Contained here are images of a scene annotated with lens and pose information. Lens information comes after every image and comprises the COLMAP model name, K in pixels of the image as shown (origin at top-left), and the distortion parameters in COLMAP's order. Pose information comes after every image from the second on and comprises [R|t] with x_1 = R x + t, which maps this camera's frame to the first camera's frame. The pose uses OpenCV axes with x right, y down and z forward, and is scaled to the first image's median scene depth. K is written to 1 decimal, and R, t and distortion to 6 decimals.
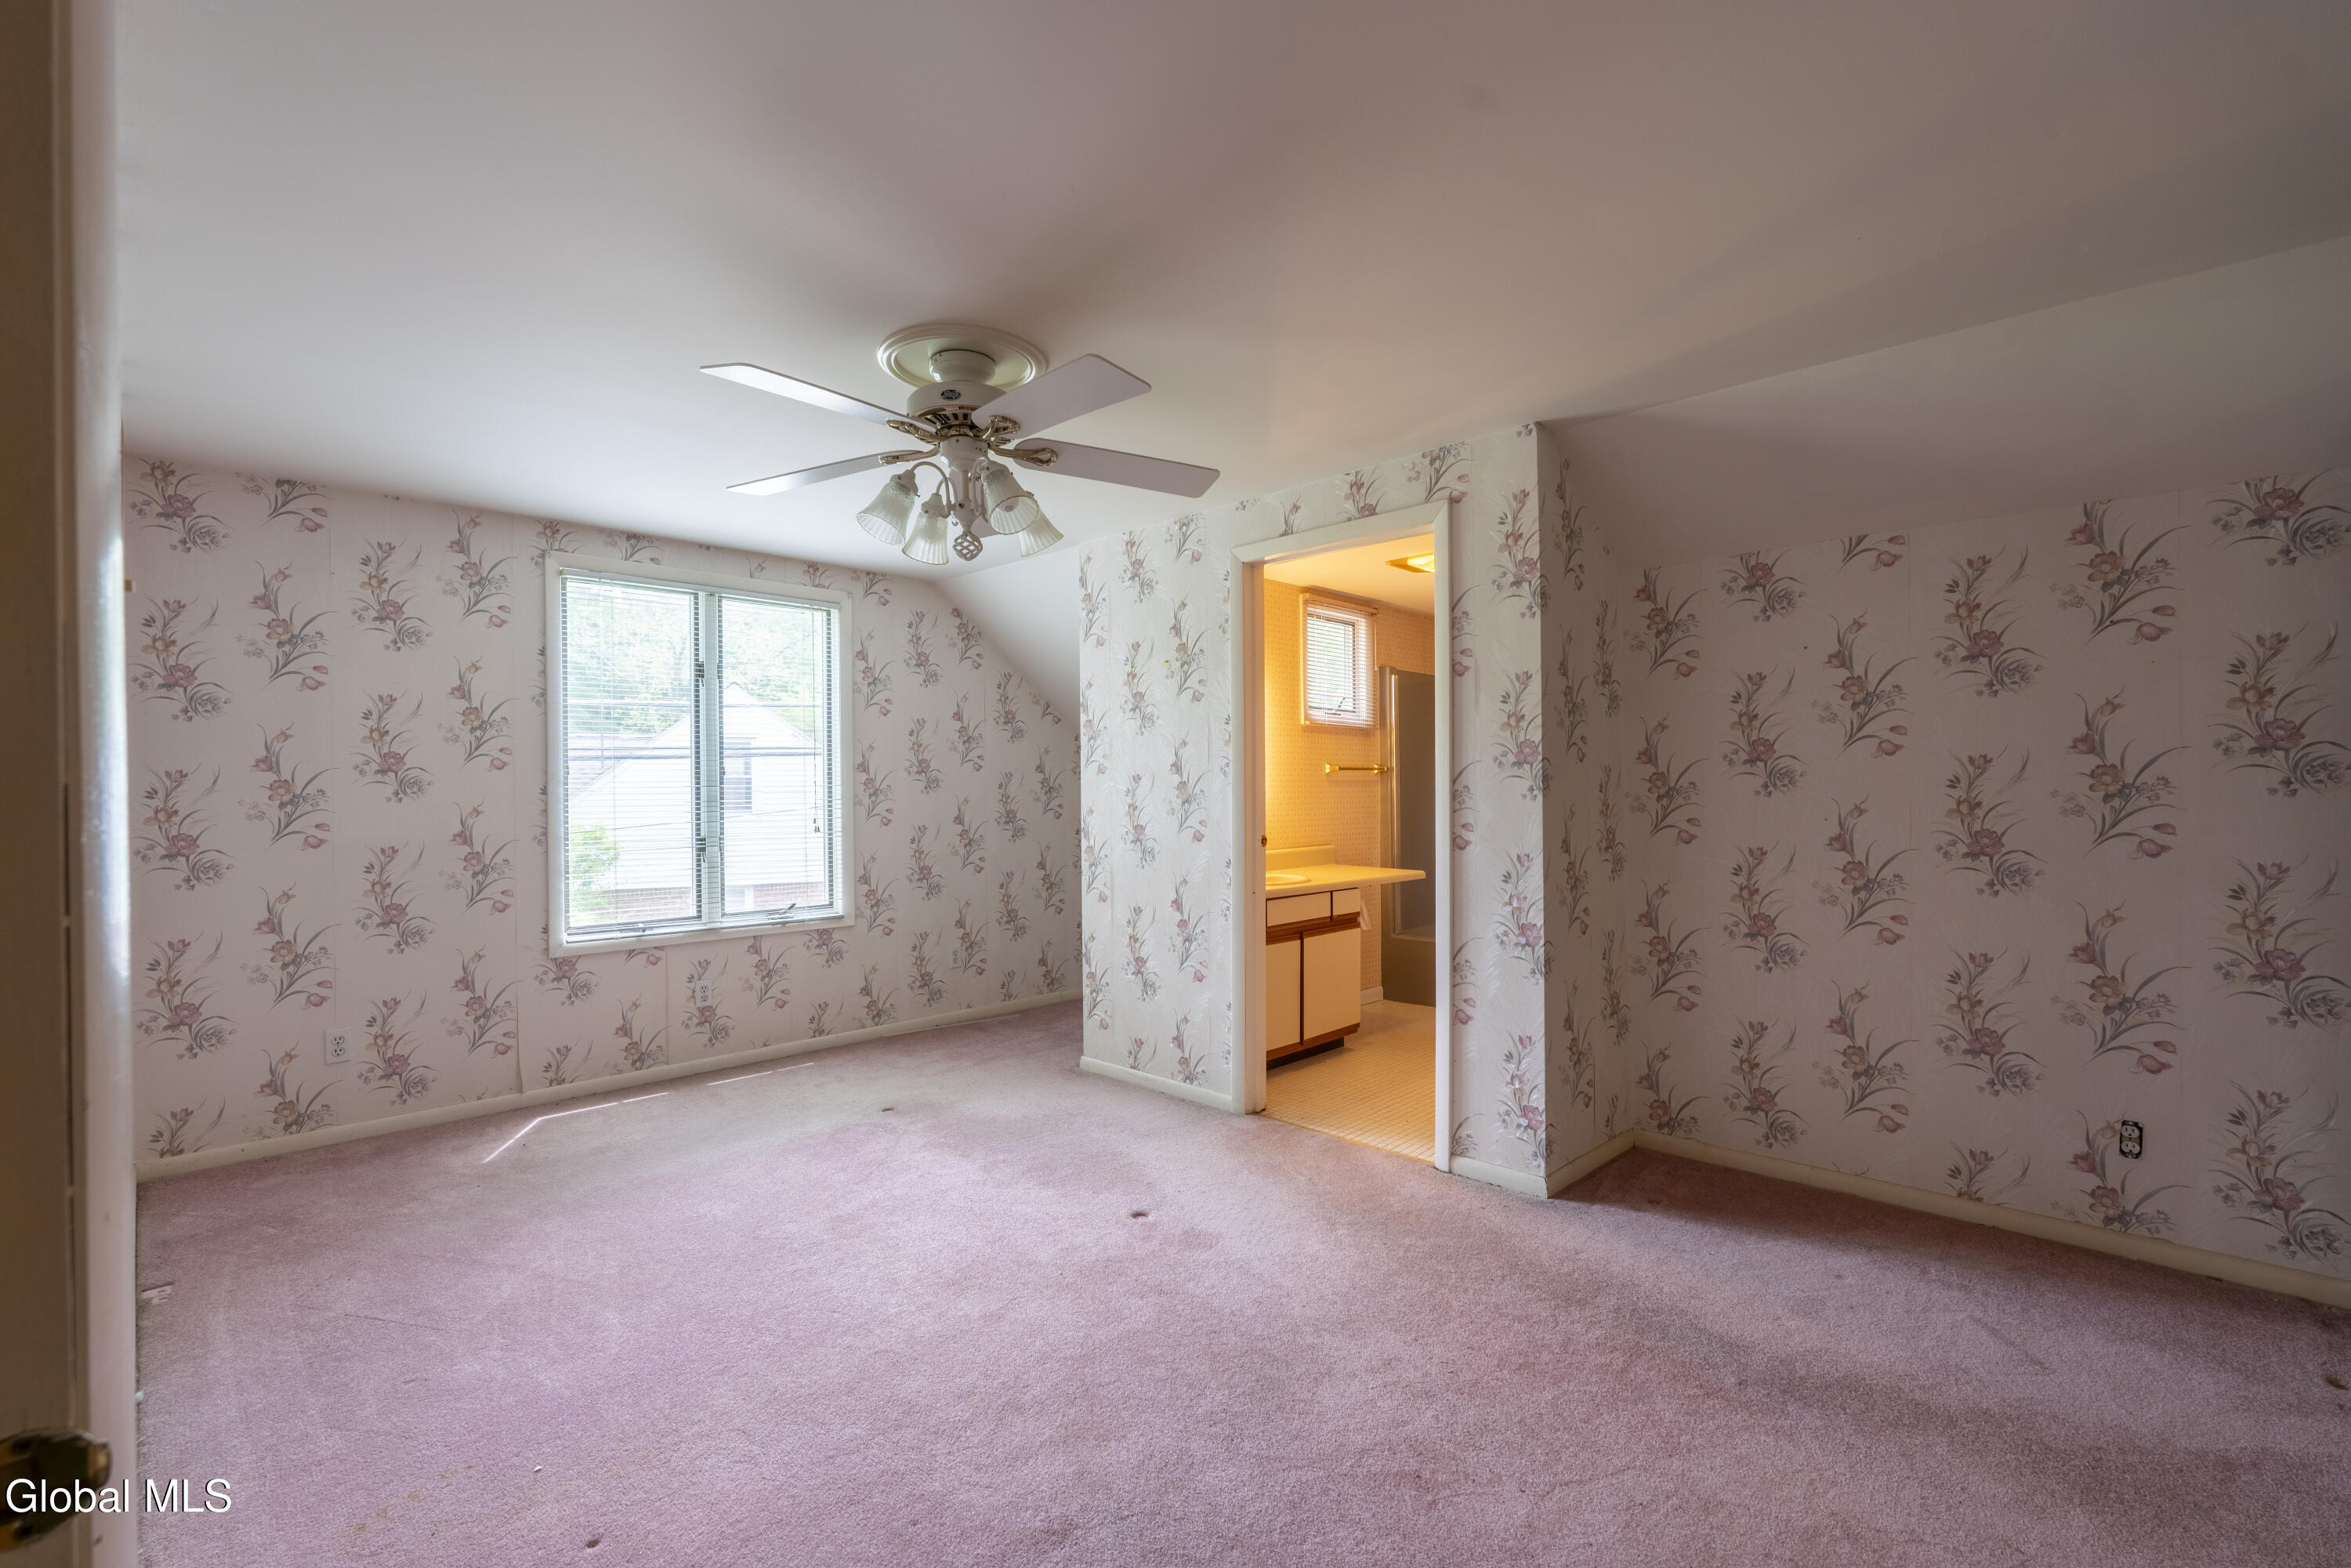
lens RADIAL K [[1010.5, 0, 1177.9], [0, 1010.5, 794.5], [0, 0, 1]] dist [-0.009692, -0.000235]
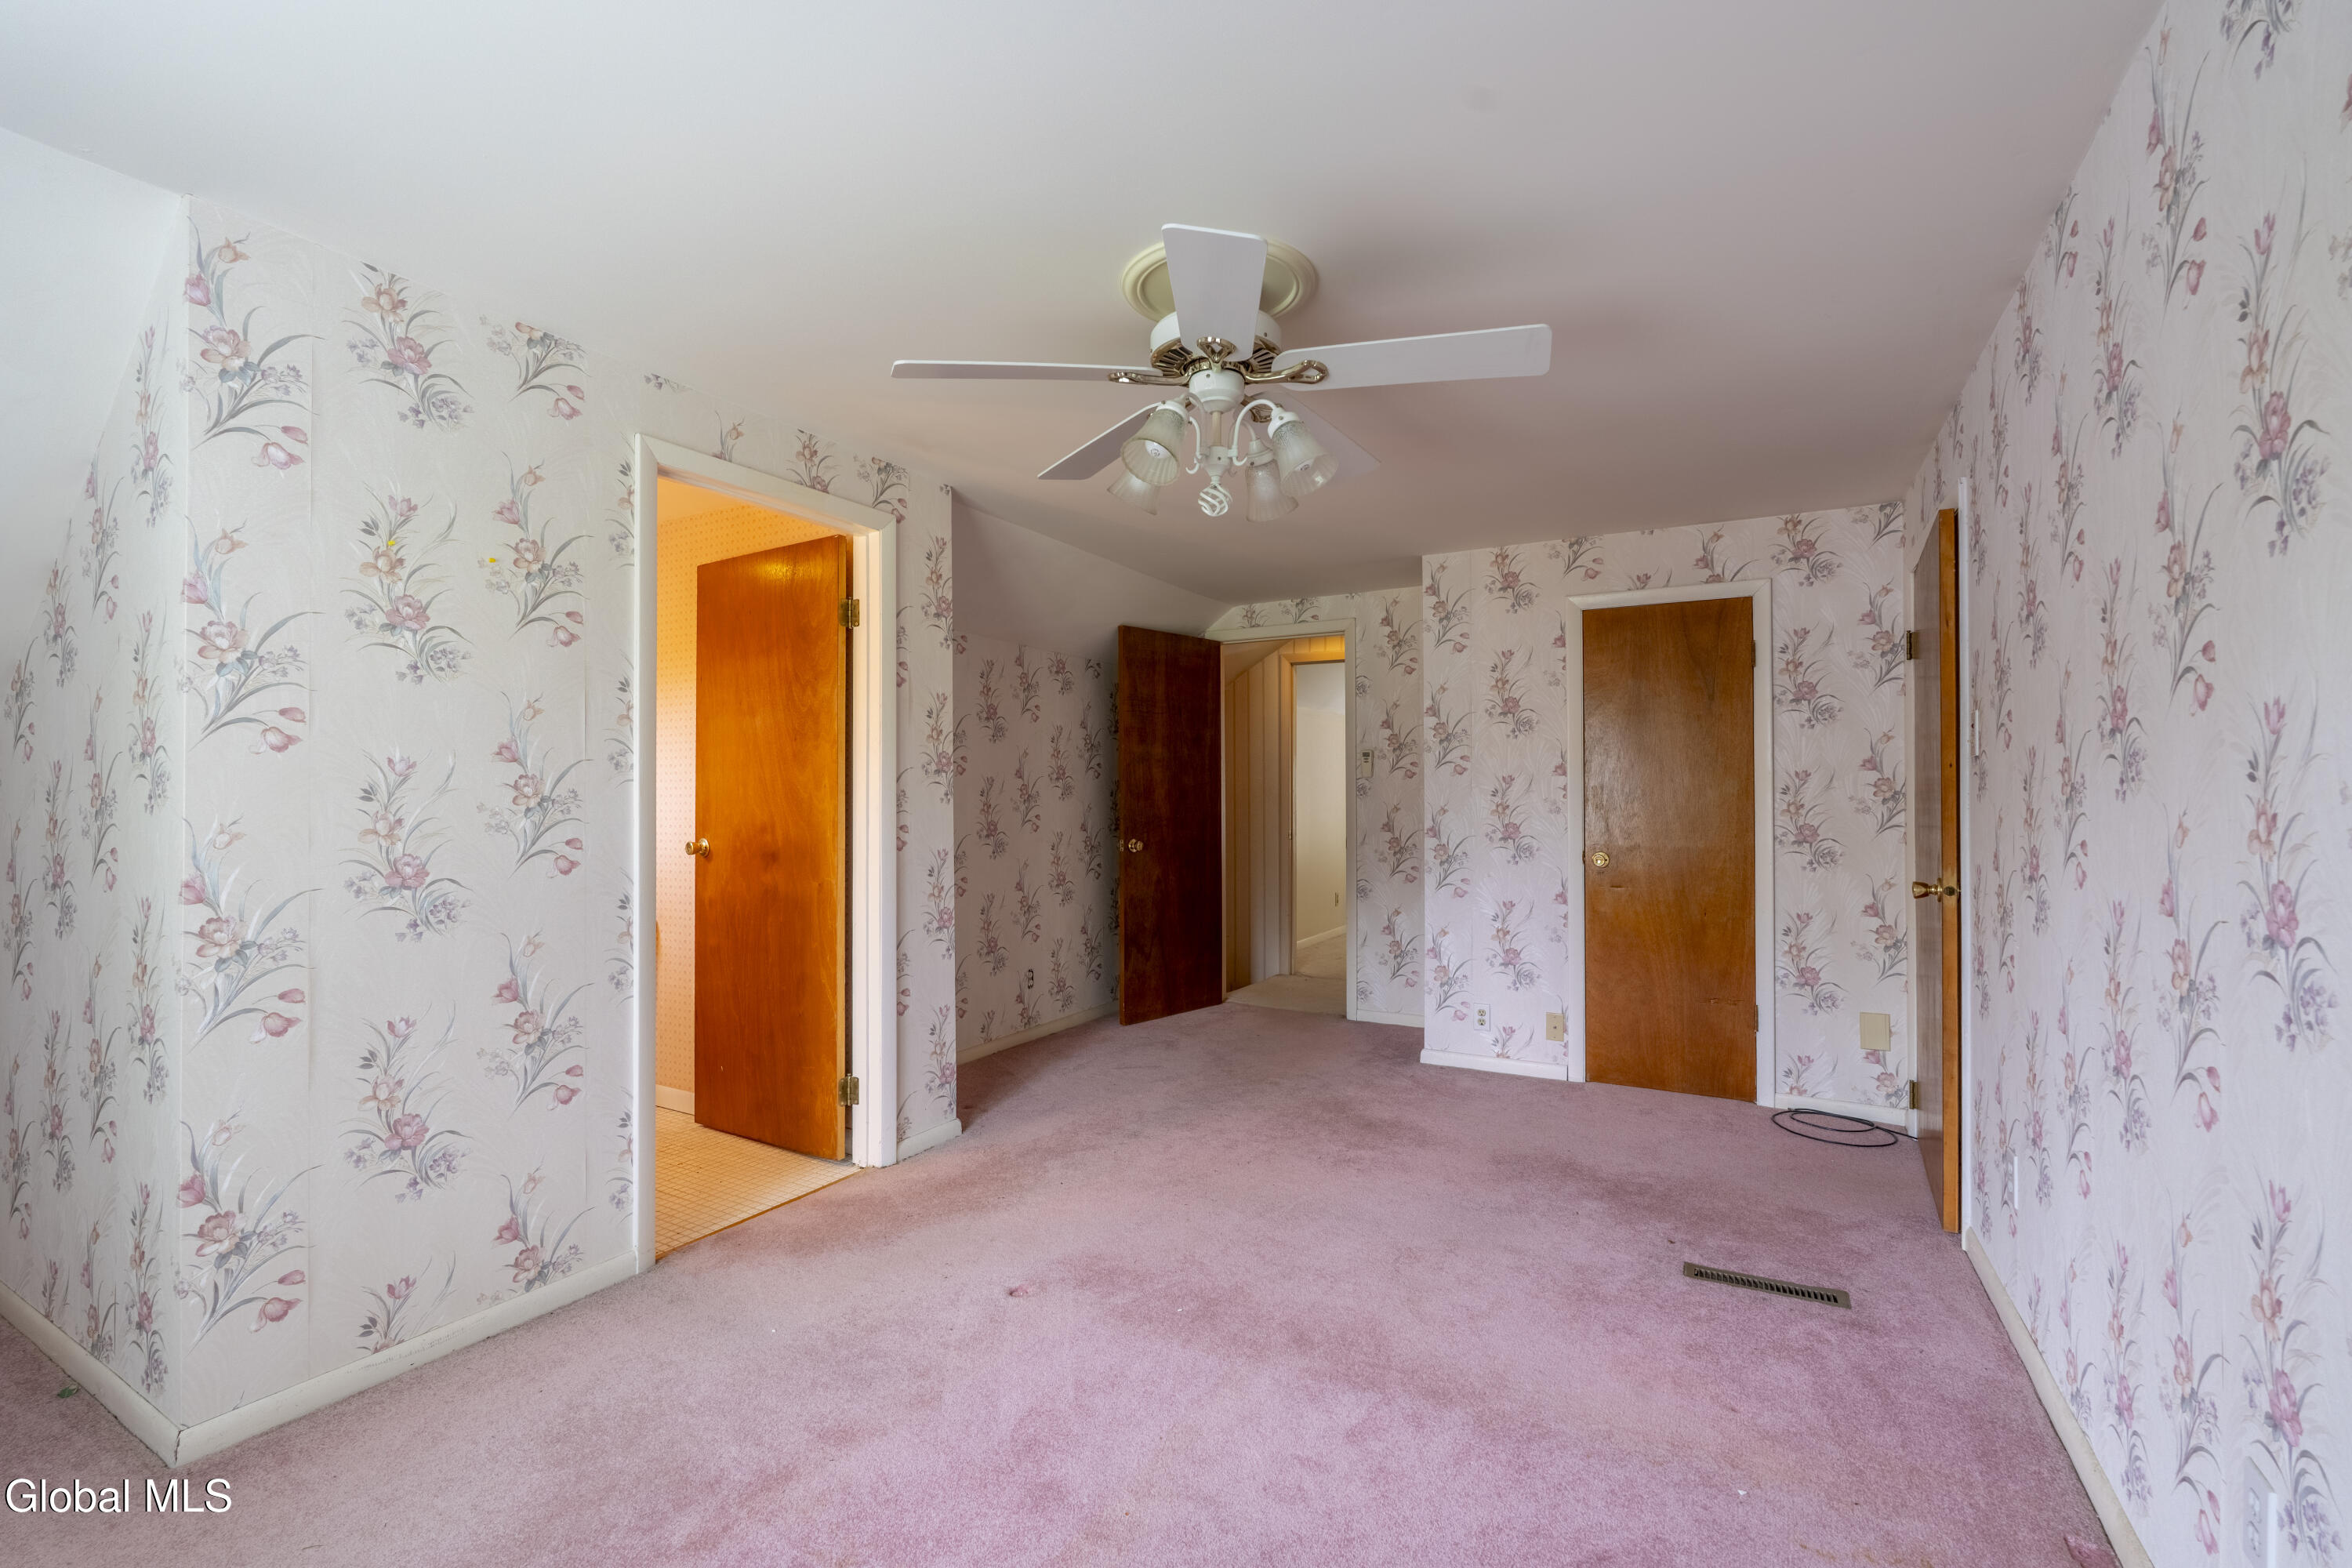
lens RADIAL K [[1011.0, 0, 1178.4], [0, 1011.0, 794.5], [0, 0, 1]] dist [-0.009692, -0.000235]
pose [[-0.249869, 0.012908, 0.968194, -0.650123], [0.010013, 0.999892, -0.010746, 0.007909], [-0.968228, 0.007009, -0.249971, 0.777285]]
